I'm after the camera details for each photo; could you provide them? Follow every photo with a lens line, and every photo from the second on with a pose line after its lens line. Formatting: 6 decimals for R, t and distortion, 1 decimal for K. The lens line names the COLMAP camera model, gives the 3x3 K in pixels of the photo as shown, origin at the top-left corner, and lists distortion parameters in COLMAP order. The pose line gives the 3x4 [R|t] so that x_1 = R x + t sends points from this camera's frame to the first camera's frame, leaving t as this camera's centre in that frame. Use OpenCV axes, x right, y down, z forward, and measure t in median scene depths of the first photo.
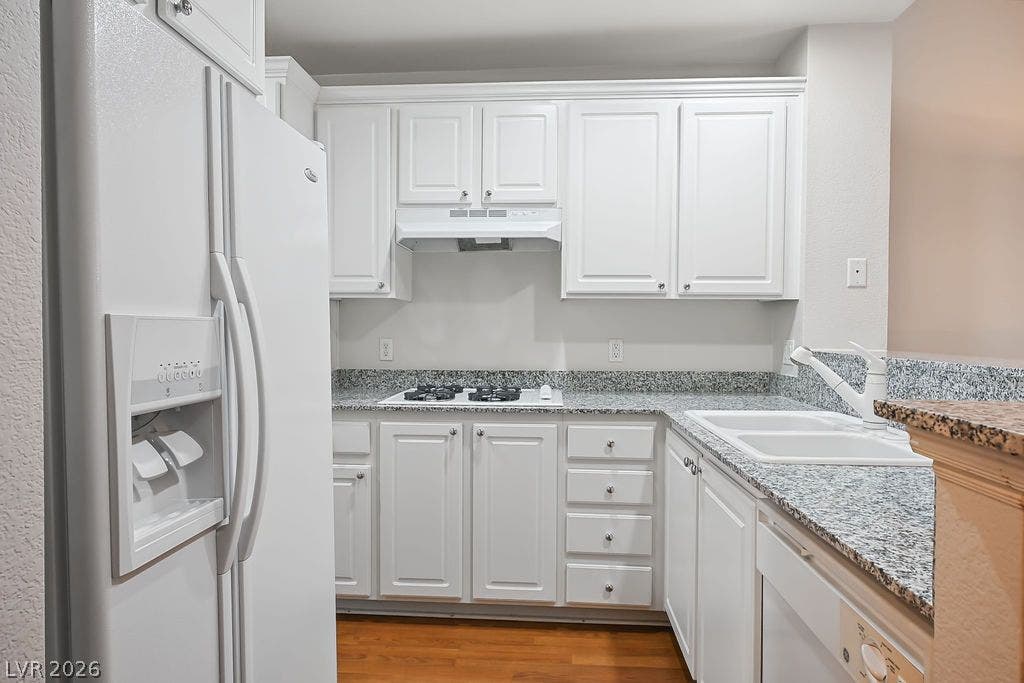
lens RADIAL K [[592.6, 0, 511.6], [0, 592.6, 342.6], [0, 0, 1]] dist [-0.005562, -0.003535]
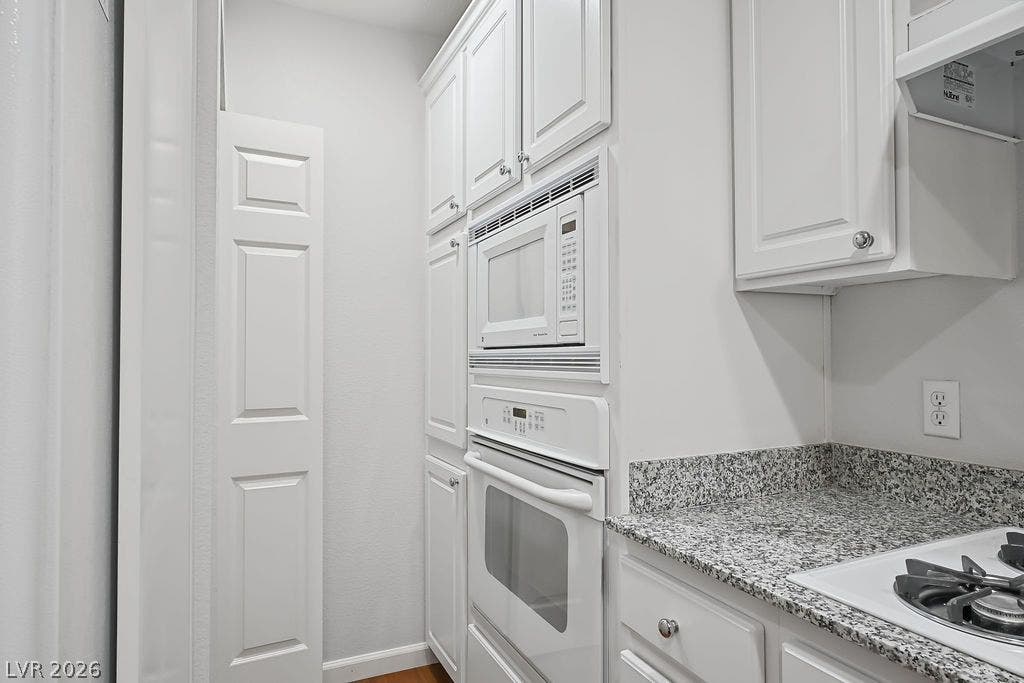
lens RADIAL K [[592.6, 0, 513.5], [0, 592.6, 346.5], [0, 0, 1]] dist [-0.005562, -0.003535]
pose [[0.482754, -0.015645, -0.875616, -0.003378], [-0.016247, 0.999508, -0.026816, -0.016799], [0.875605, 0.027171, 0.482263, 0.637341]]
